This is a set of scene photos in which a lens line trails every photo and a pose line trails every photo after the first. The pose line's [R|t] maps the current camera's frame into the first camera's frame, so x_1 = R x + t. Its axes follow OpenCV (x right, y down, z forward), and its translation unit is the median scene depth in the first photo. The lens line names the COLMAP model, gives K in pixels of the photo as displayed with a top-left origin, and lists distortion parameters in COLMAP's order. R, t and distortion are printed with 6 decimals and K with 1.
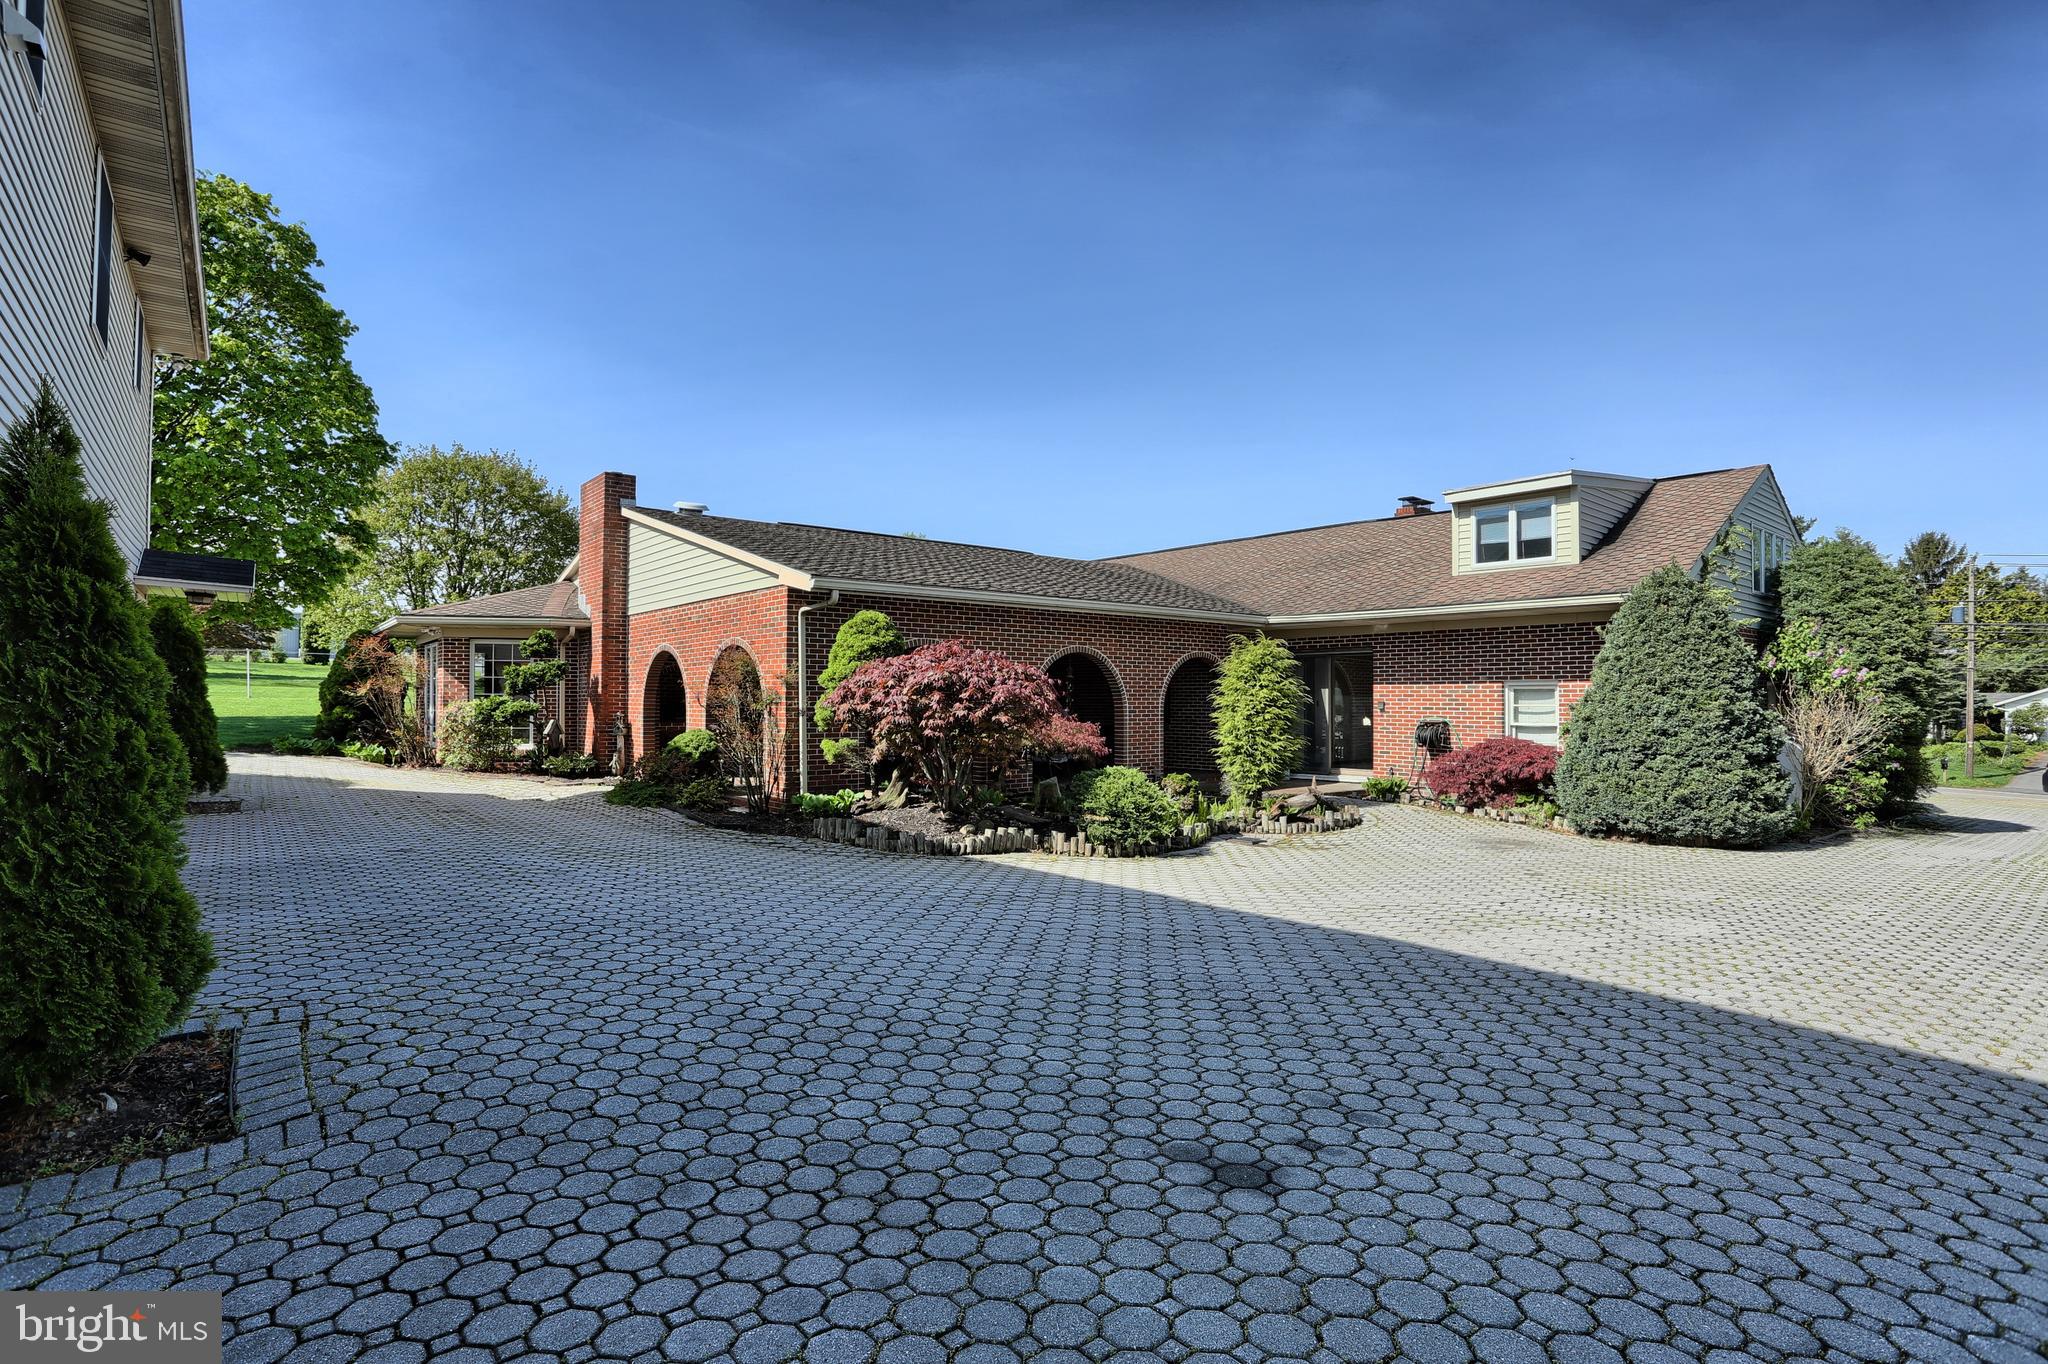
lens RADIAL K [[1000.2, 0, 989.8], [0, 1000.2, 683.5], [0, 0, 1]] dist [-0.072446, 0.031022]
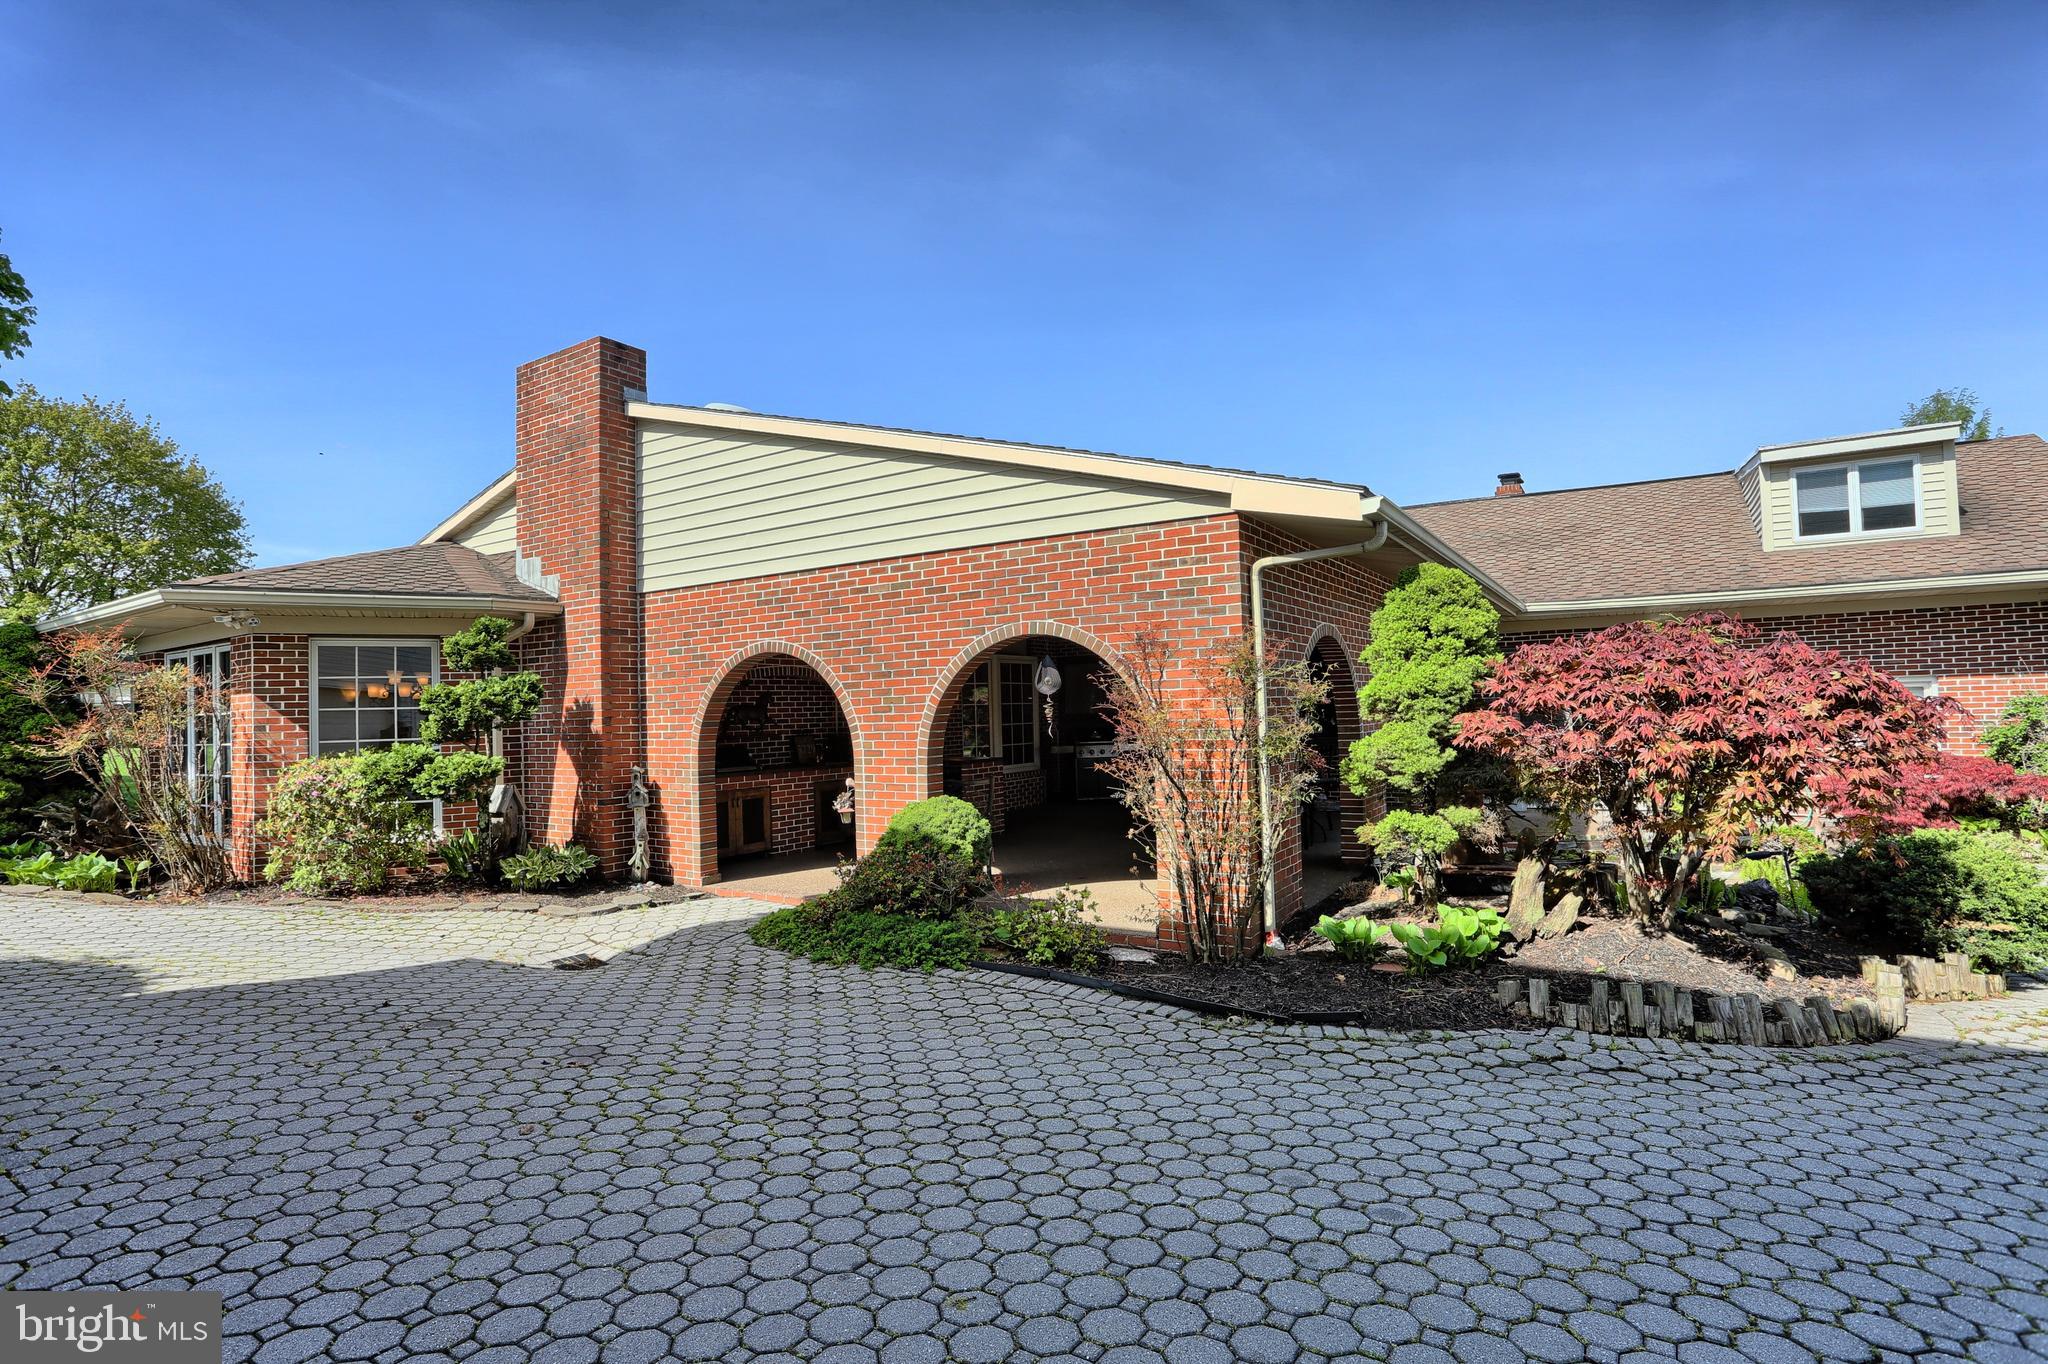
lens RADIAL K [[1000.2, 0, 989.8], [0, 1000.2, 683.5], [0, 0, 1]] dist [-0.072446, 0.031022]
pose [[0.947164, -0.019649, 0.320146, -0.368791], [0.024723, 0.999625, -0.011793, -0.005851], [-0.319794, 0.019085, 0.947295, 0.414623]]
